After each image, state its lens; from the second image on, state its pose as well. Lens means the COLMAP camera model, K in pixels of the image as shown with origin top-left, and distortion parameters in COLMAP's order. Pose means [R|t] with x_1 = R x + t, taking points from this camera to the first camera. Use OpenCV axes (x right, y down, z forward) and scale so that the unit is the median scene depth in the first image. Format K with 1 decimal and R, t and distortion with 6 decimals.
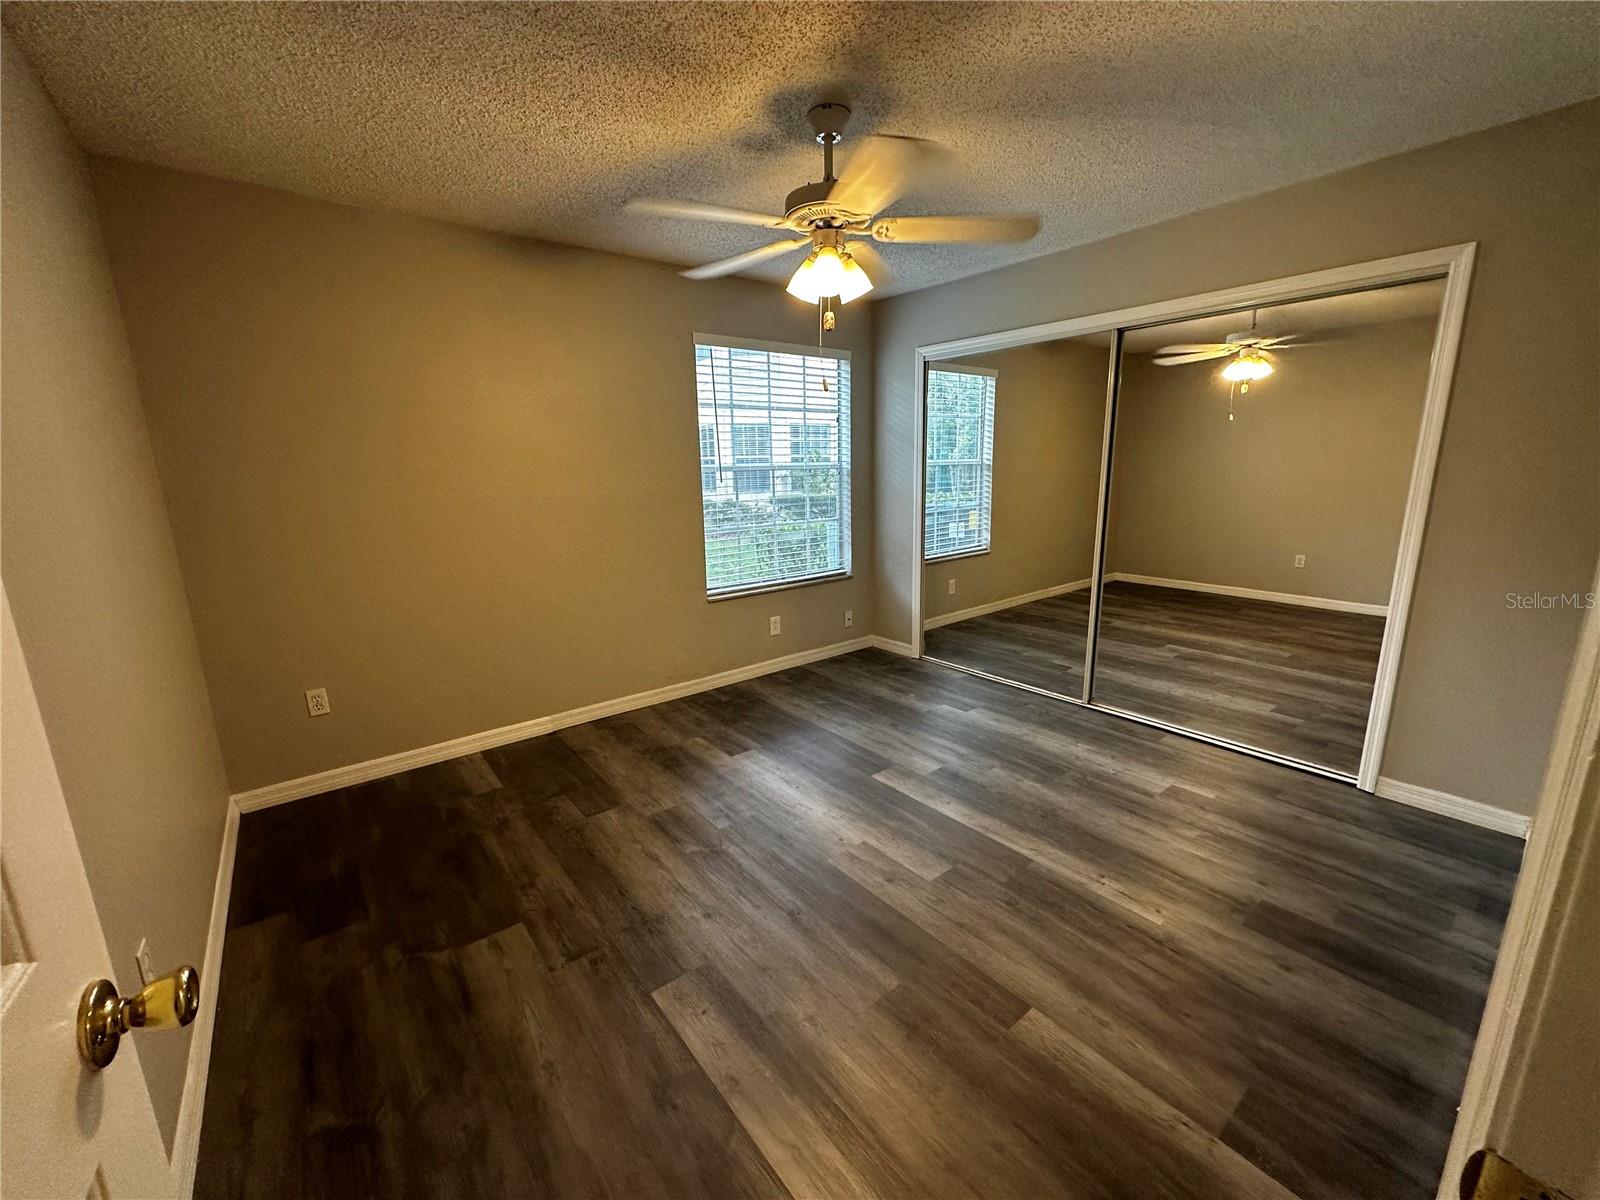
lens RADIAL K [[635.5, 0, 796.7], [0, 635.5, 597.5], [0, 0, 1]] dist [-0.008913, 0.003482]
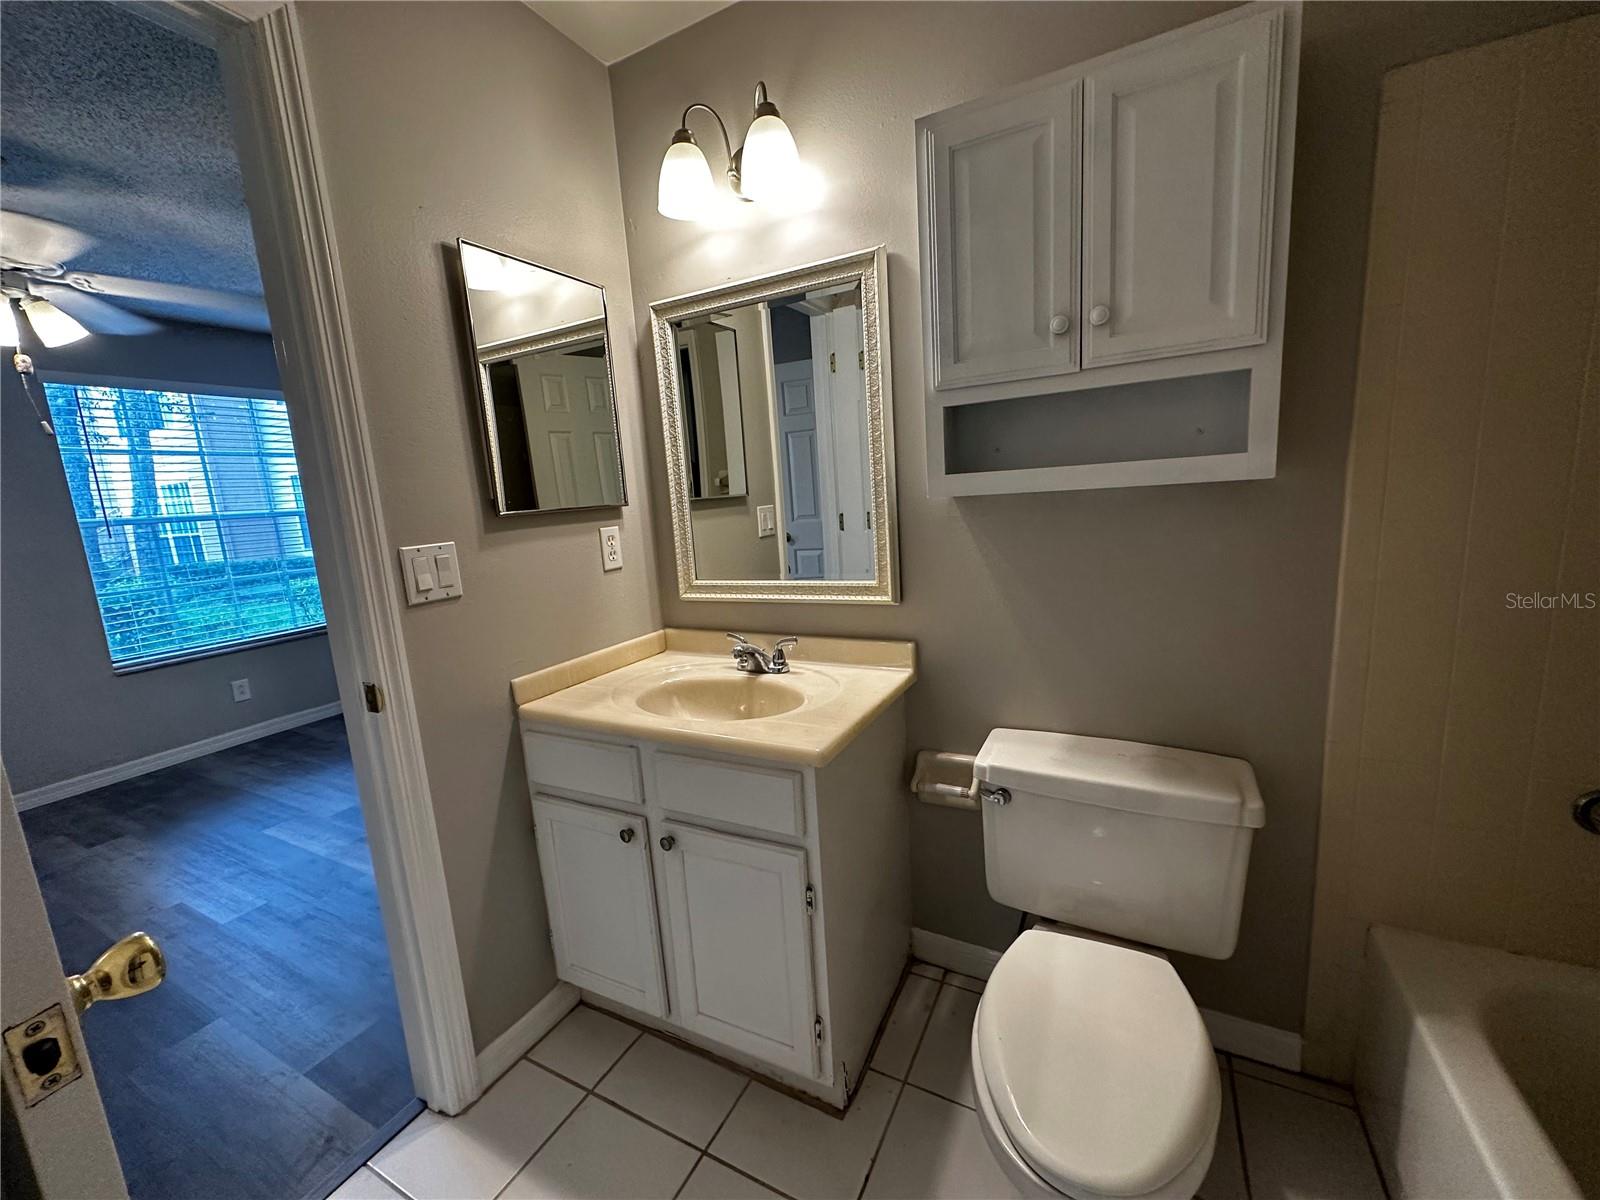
lens RADIAL K [[635.5, 0, 797.4], [0, 635.5, 599.4], [0, 0, 1]] dist [-0.008913, 0.003482]
pose [[0.914424, -0.103390, 0.391331, 0.393934], [0.125674, 0.991565, -0.031690, 0.049318], [-0.384754, 0.078158, 0.919704, -0.159670]]
